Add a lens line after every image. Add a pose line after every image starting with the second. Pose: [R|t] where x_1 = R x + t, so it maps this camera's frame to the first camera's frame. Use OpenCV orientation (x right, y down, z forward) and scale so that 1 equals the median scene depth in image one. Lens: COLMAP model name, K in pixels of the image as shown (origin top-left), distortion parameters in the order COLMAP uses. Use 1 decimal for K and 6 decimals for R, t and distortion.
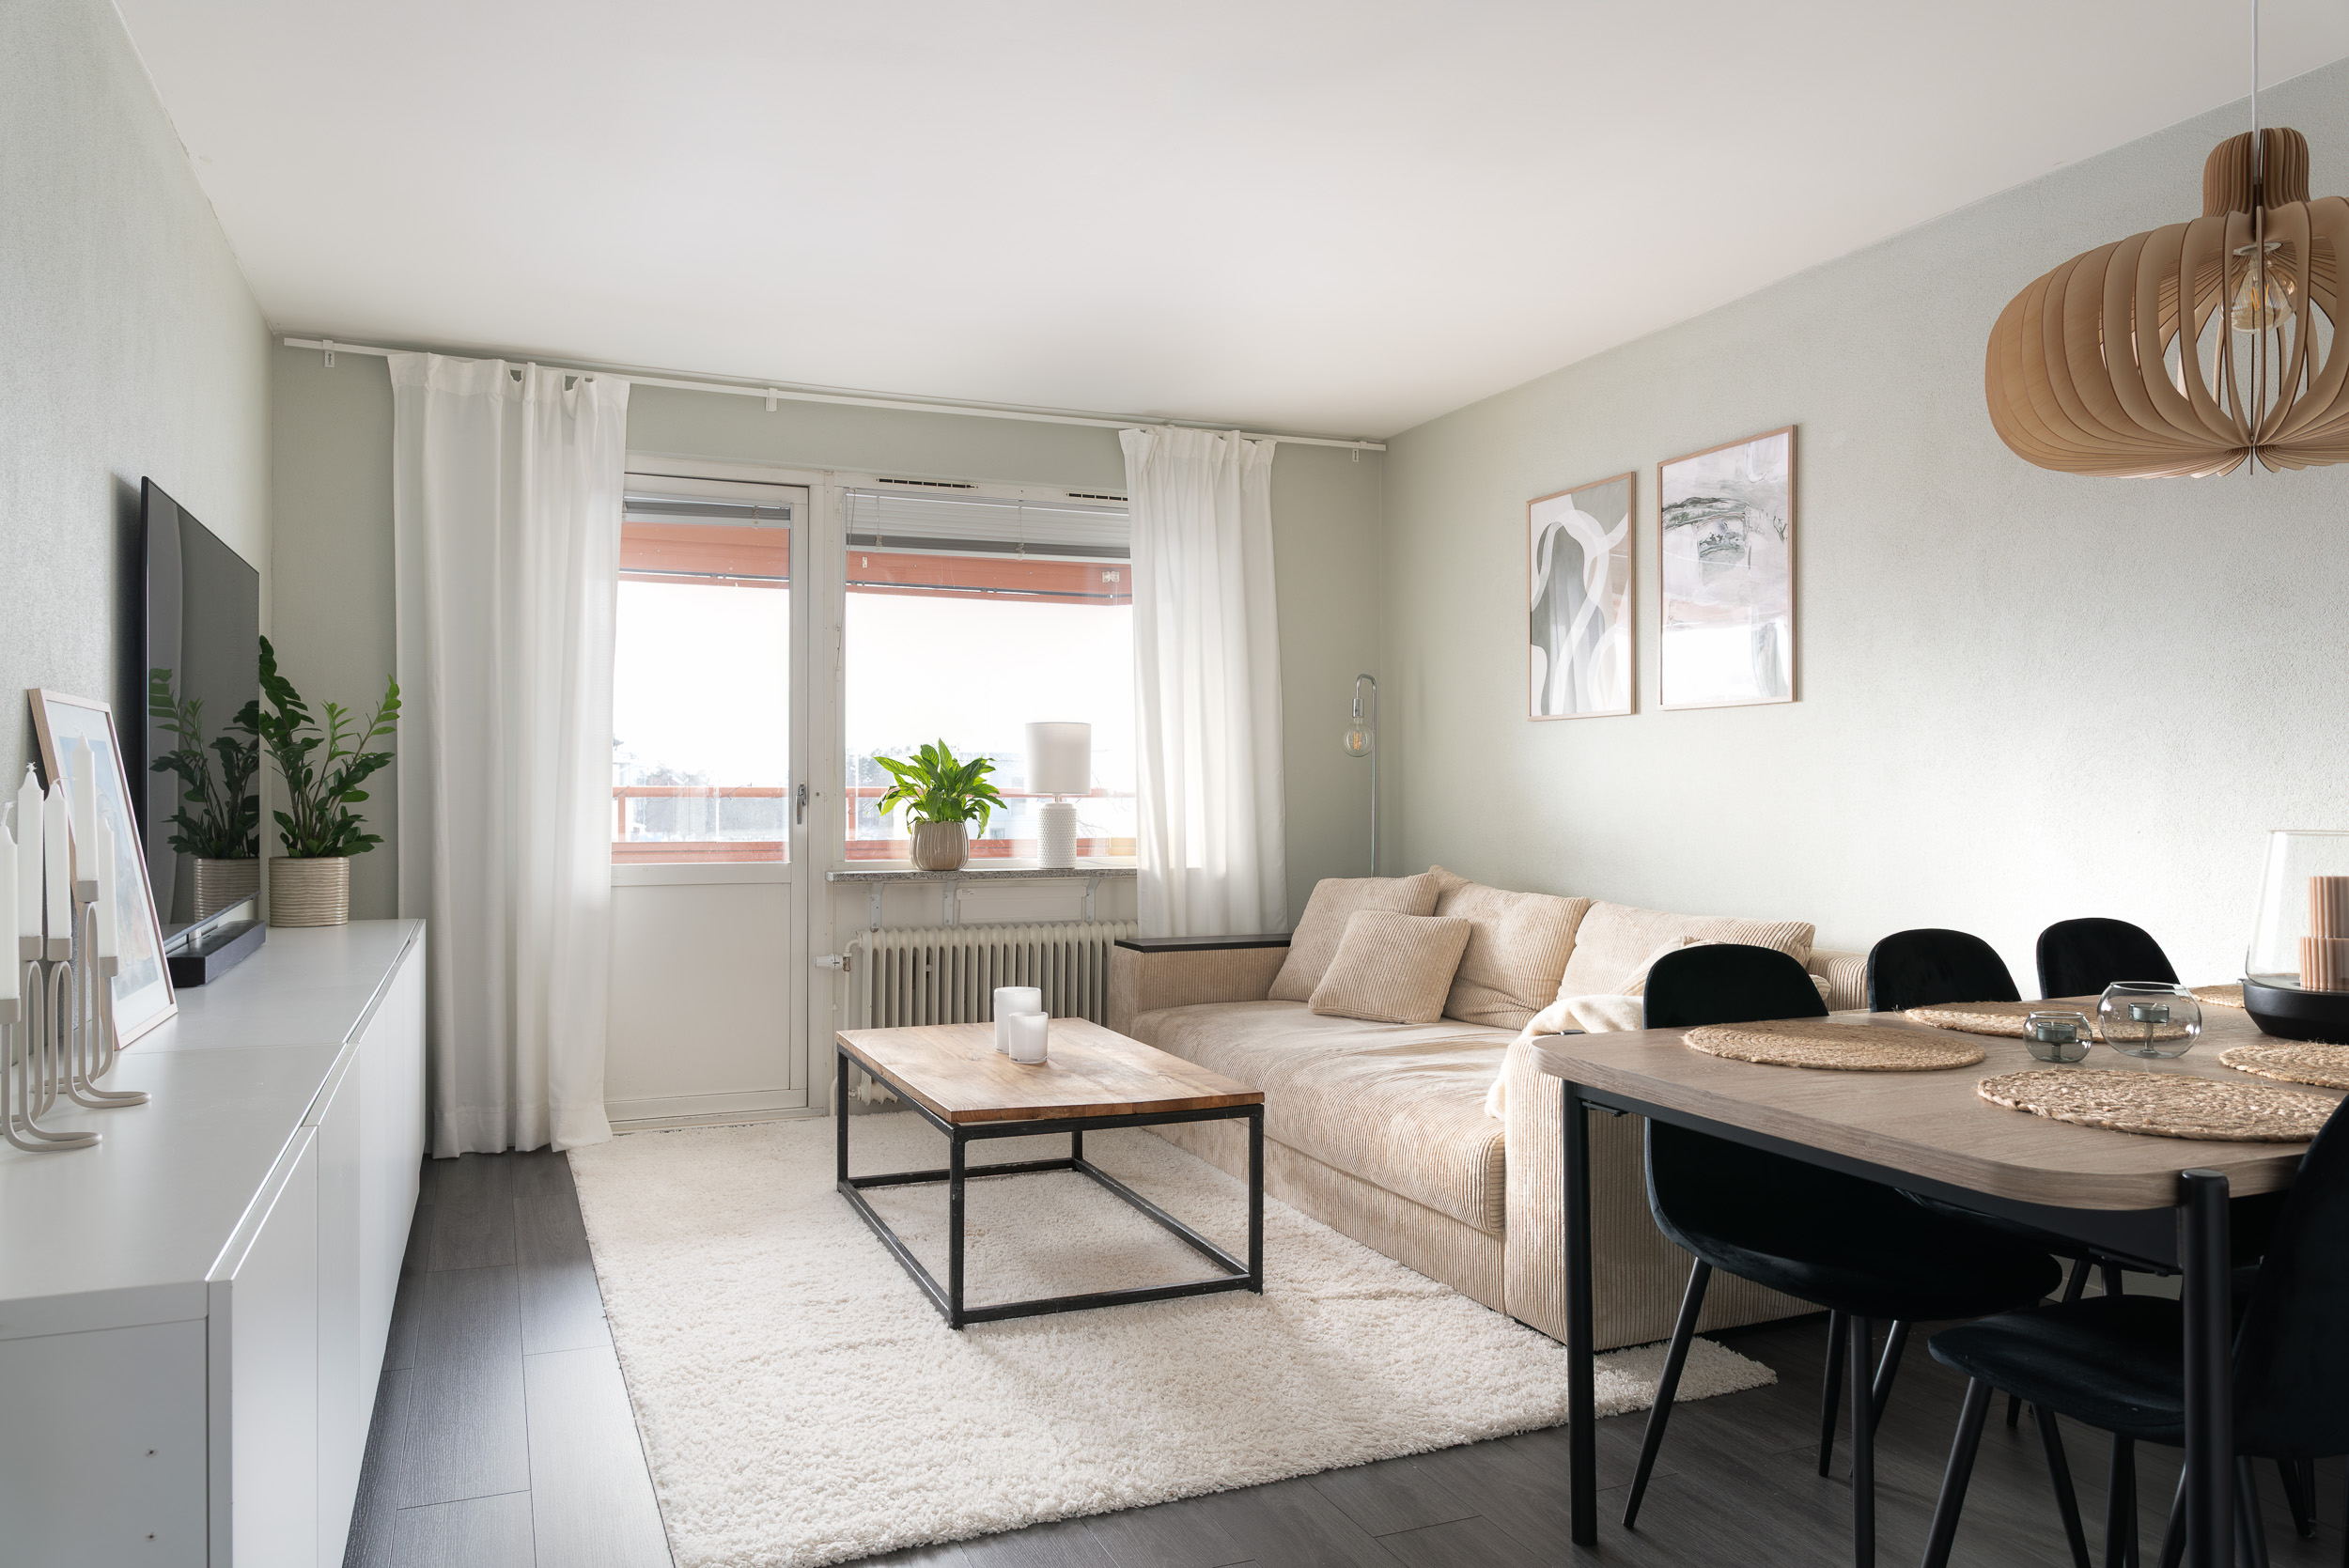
lens RADIAL K [[1623.1, 0, 1174.5], [0, 1623.1, 784.0], [0, 0, 1]] dist [-0.000173, 0.000660]
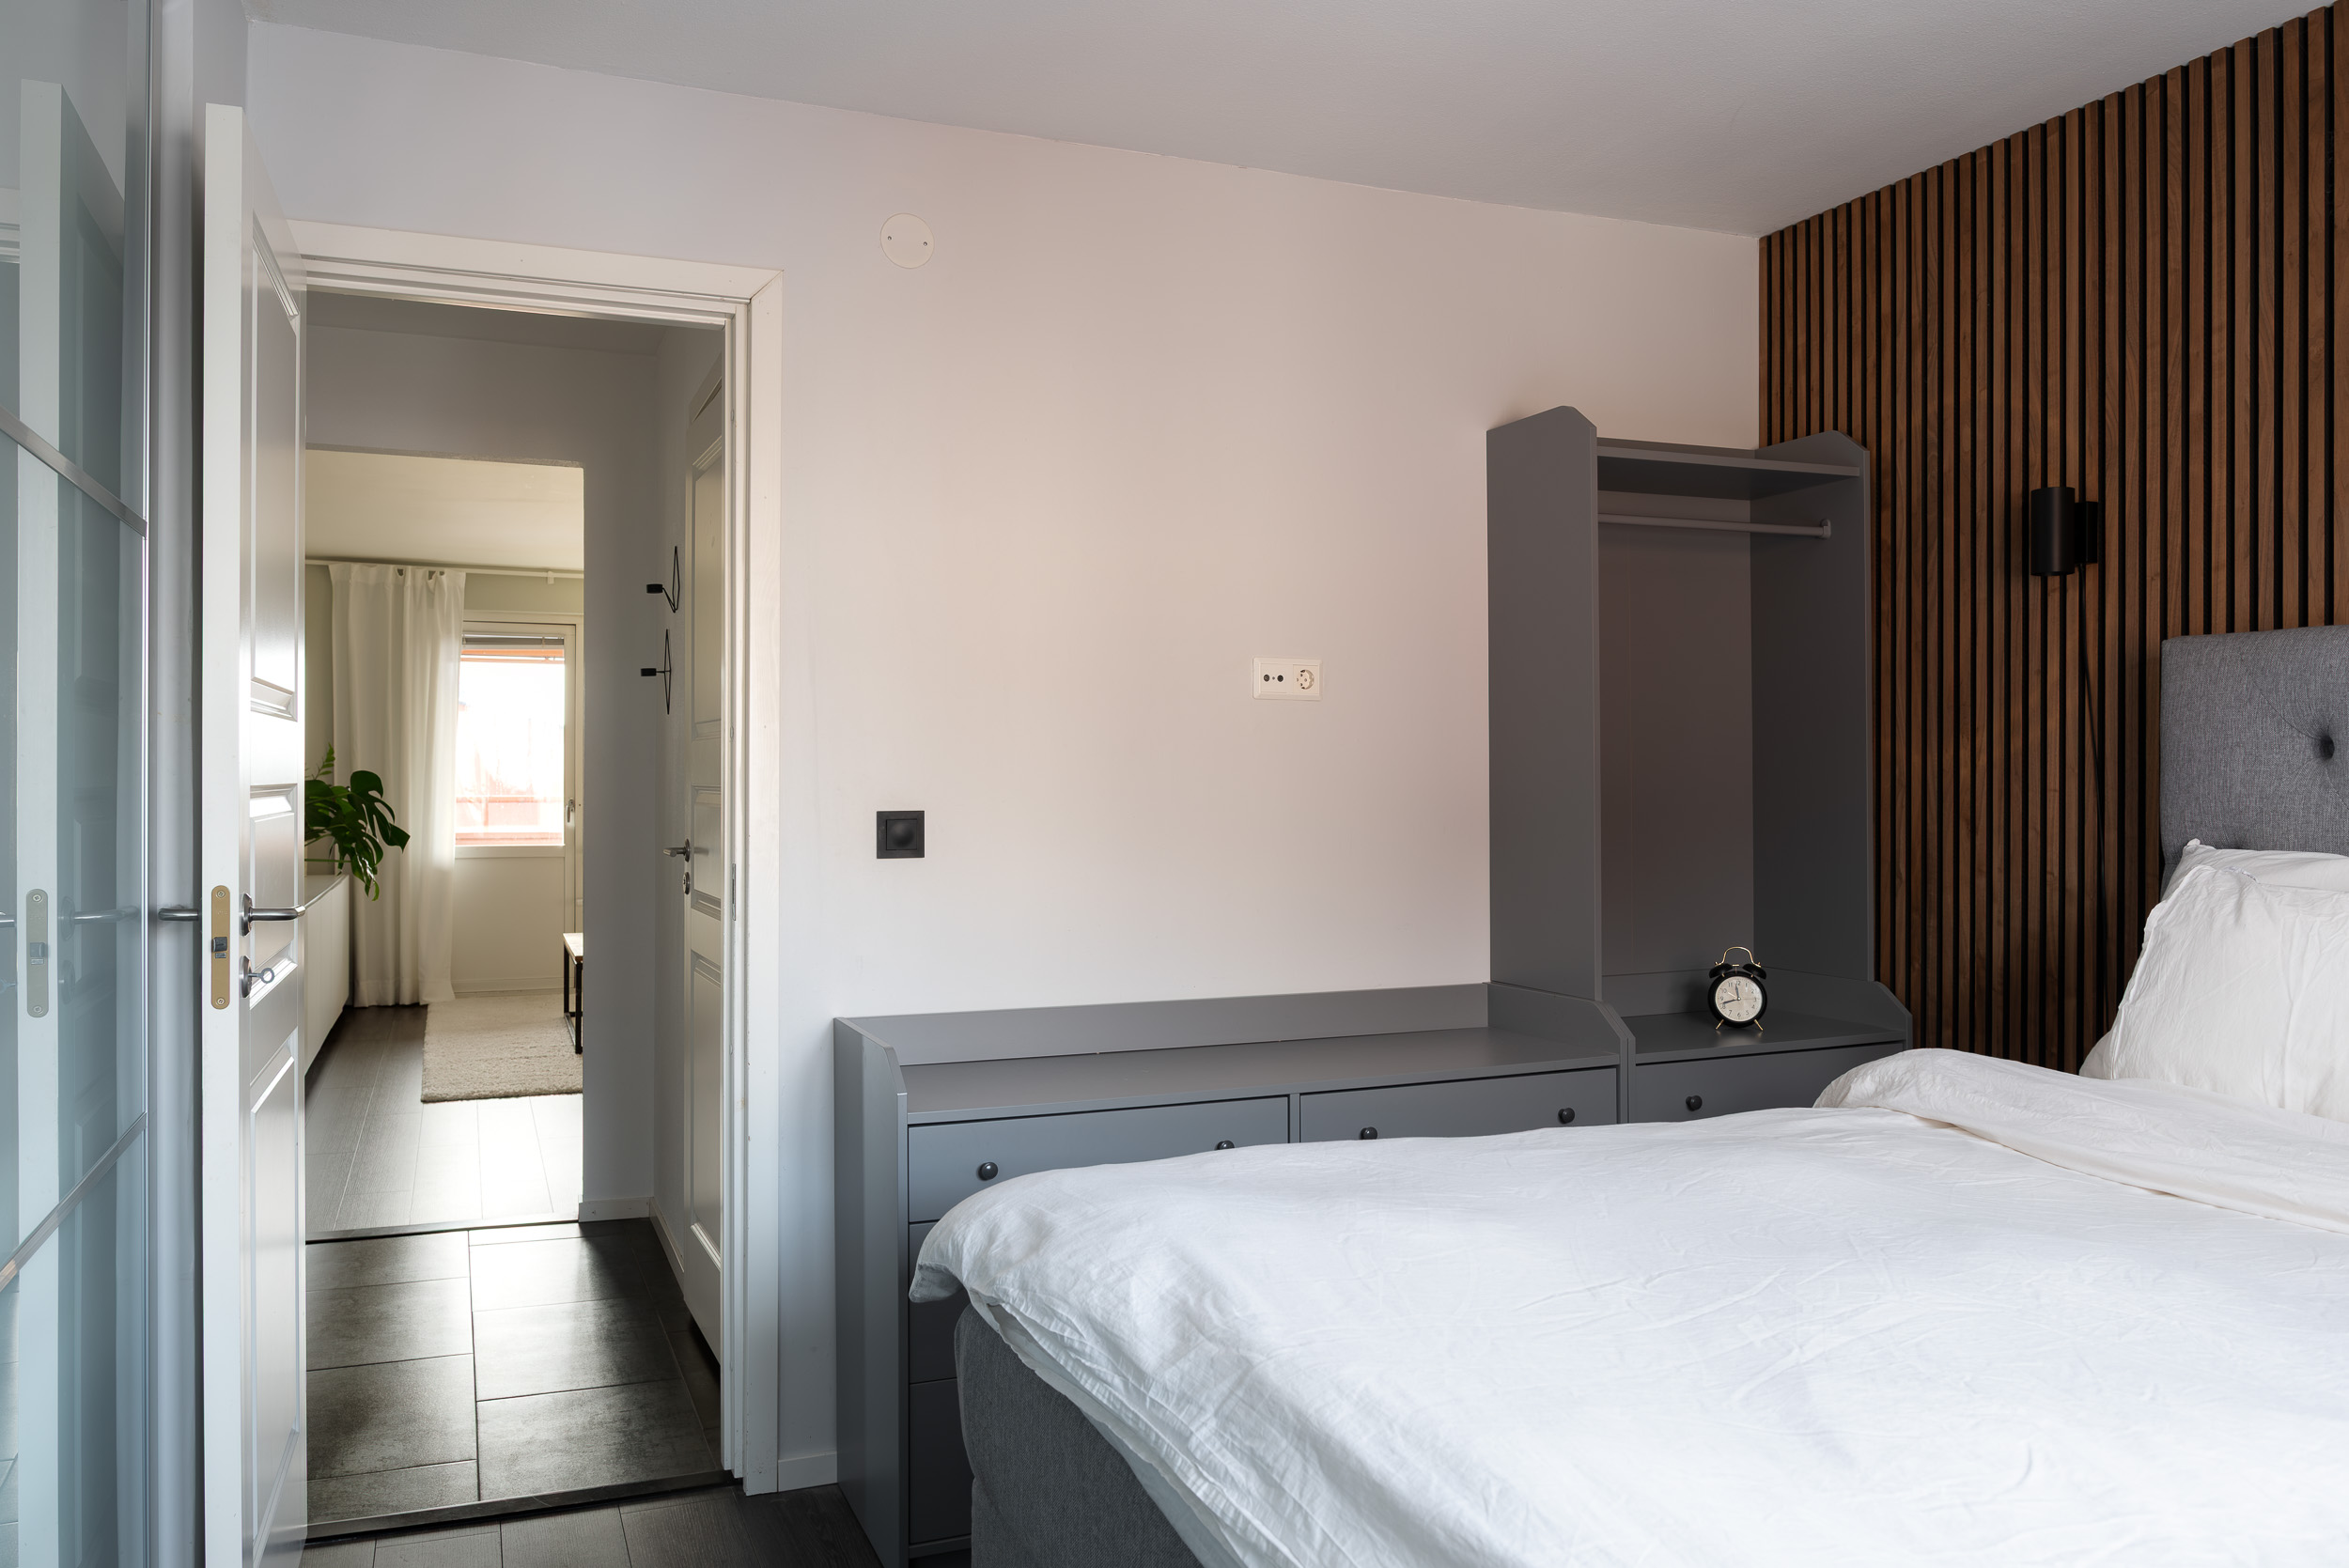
lens RADIAL K [[1712.5, 0, 1159.2], [0, 1712.5, 779.6], [0, 0, 1]] dist [-0.000072, -0.000958]
pose [[0.999938, 0.003892, -0.010427, 0.450914], [-0.003819, 0.999968, 0.007063, -0.039777], [0.010454, -0.007022, 0.999921, -0.879959]]
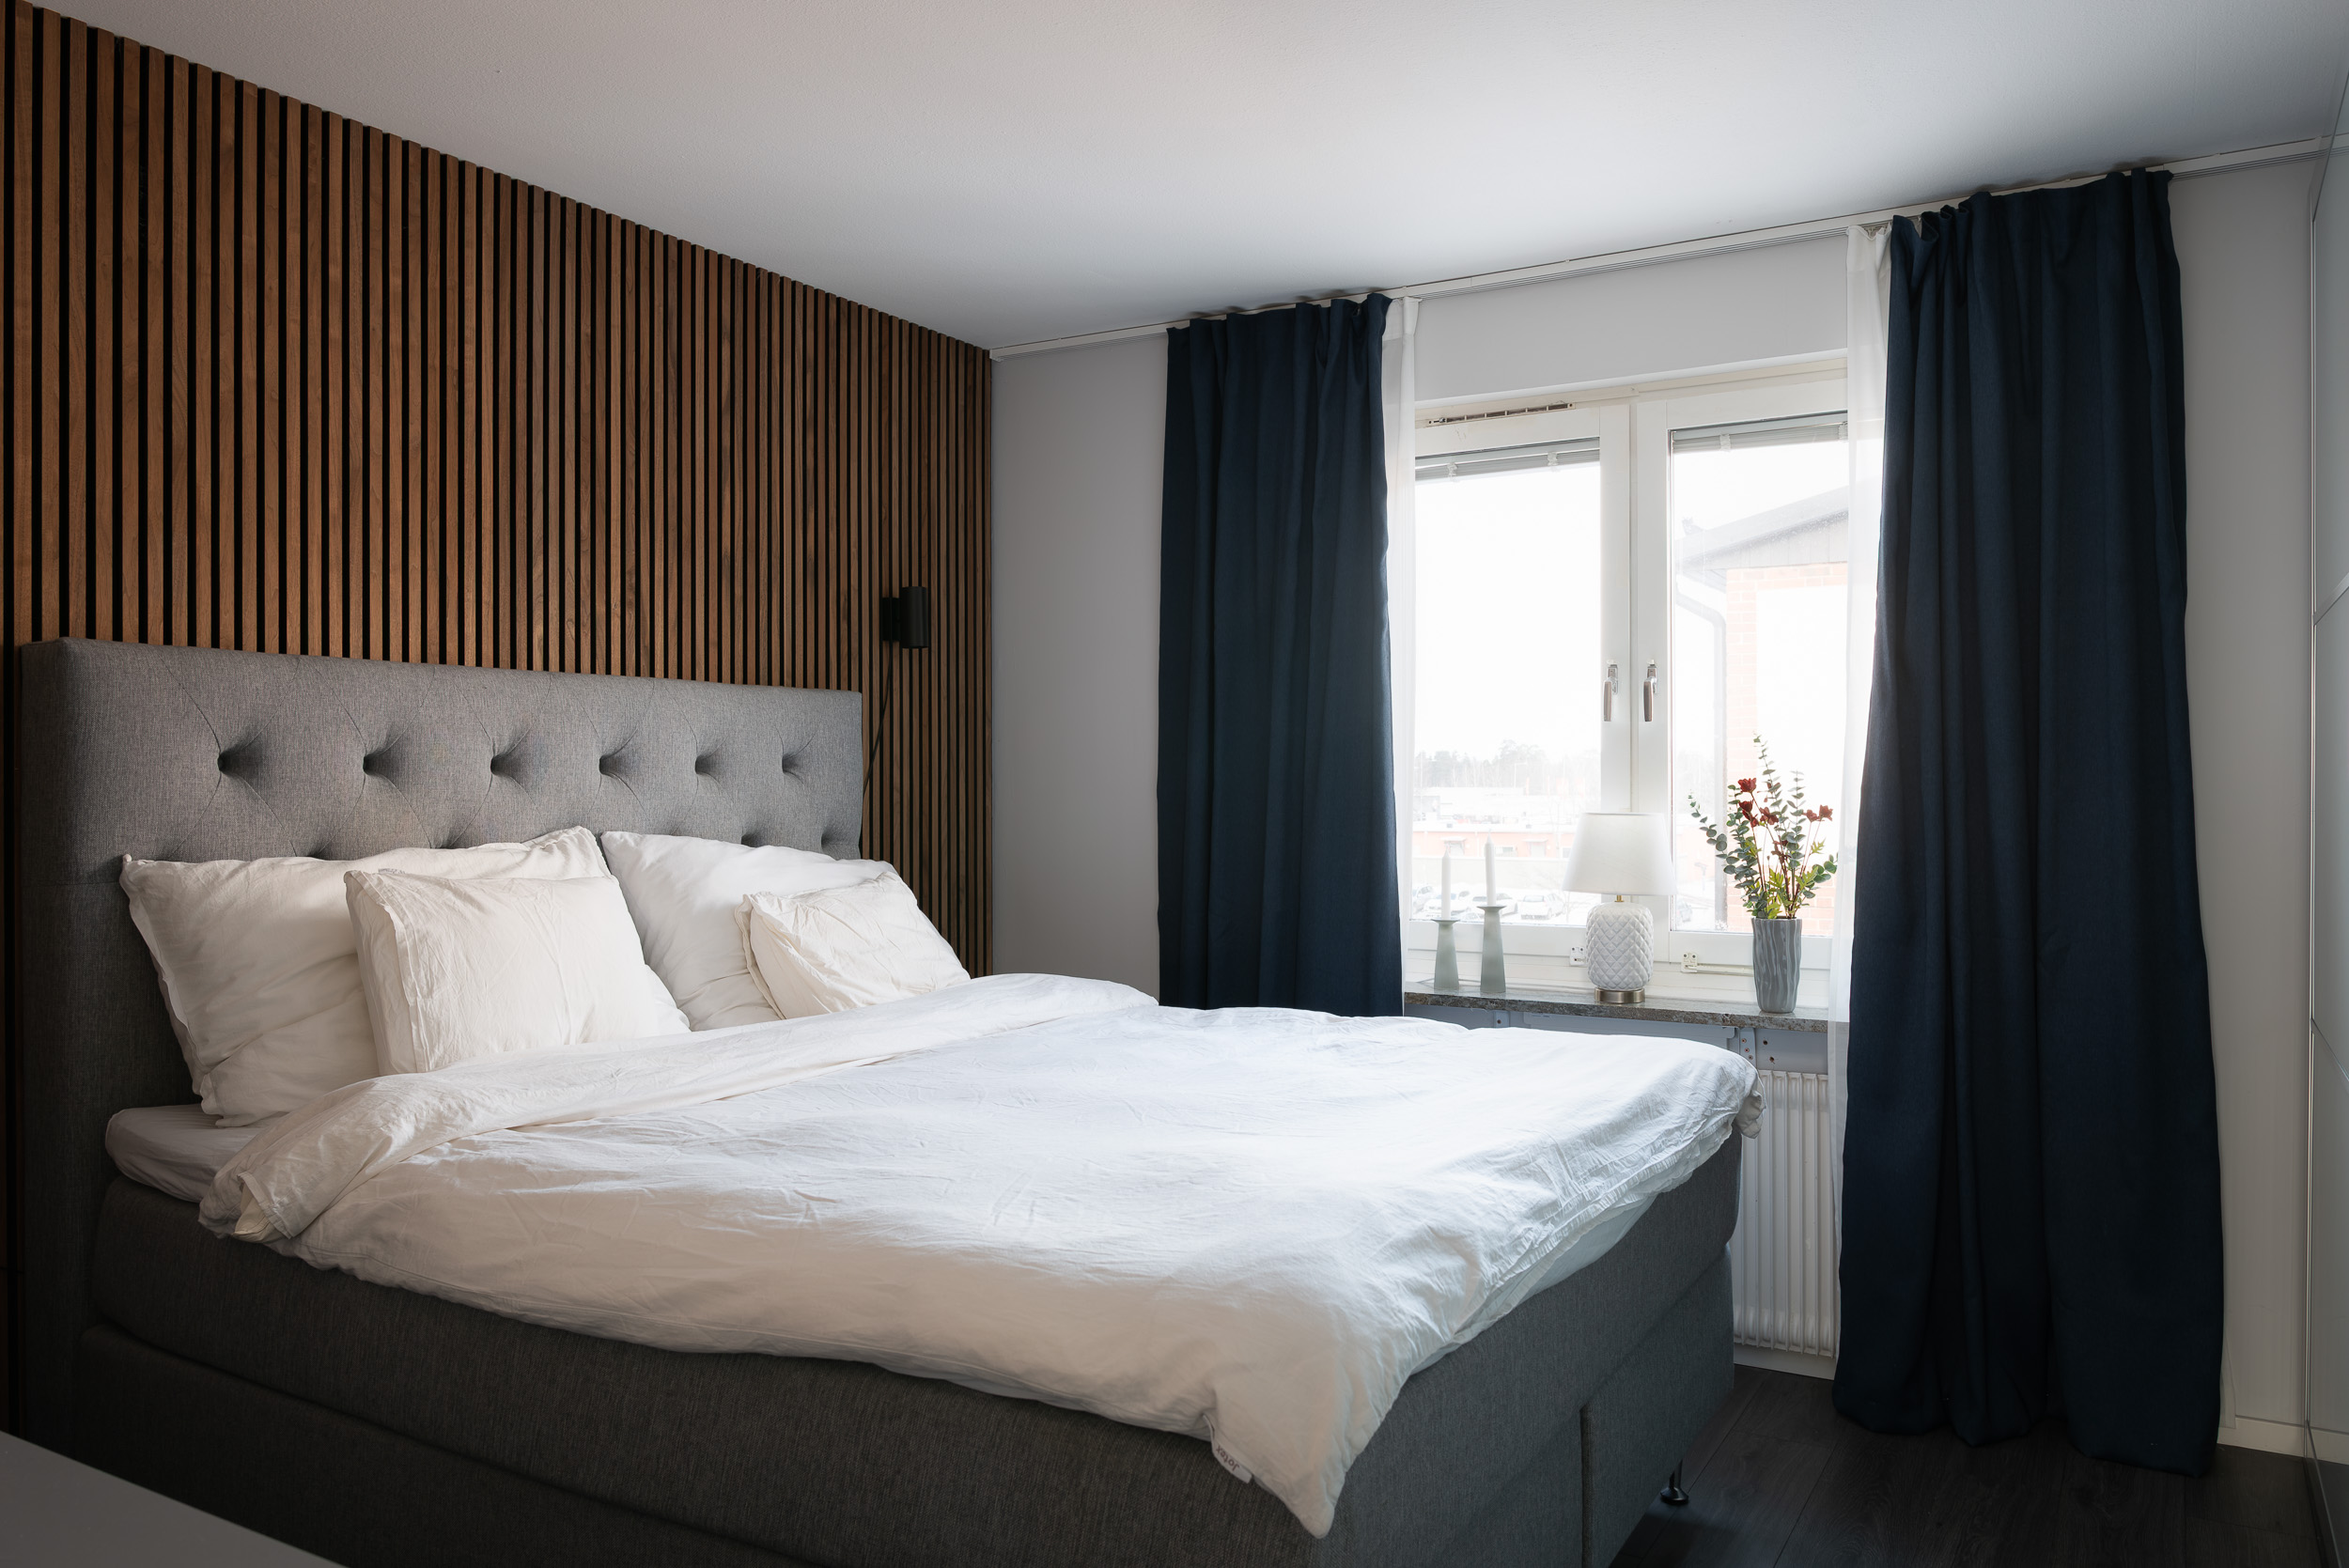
lens RADIAL K [[1712.5, 0, 1159.2], [0, 1712.5, 779.6], [0, 0, 1]] dist [-0.000072, -0.000958]
pose [[-0.587456, 0.003755, 0.809247, -1.210315], [0.002871, 0.999993, -0.002556, -0.035466], [-0.809251, 0.000821, -0.587463, 2.673128]]
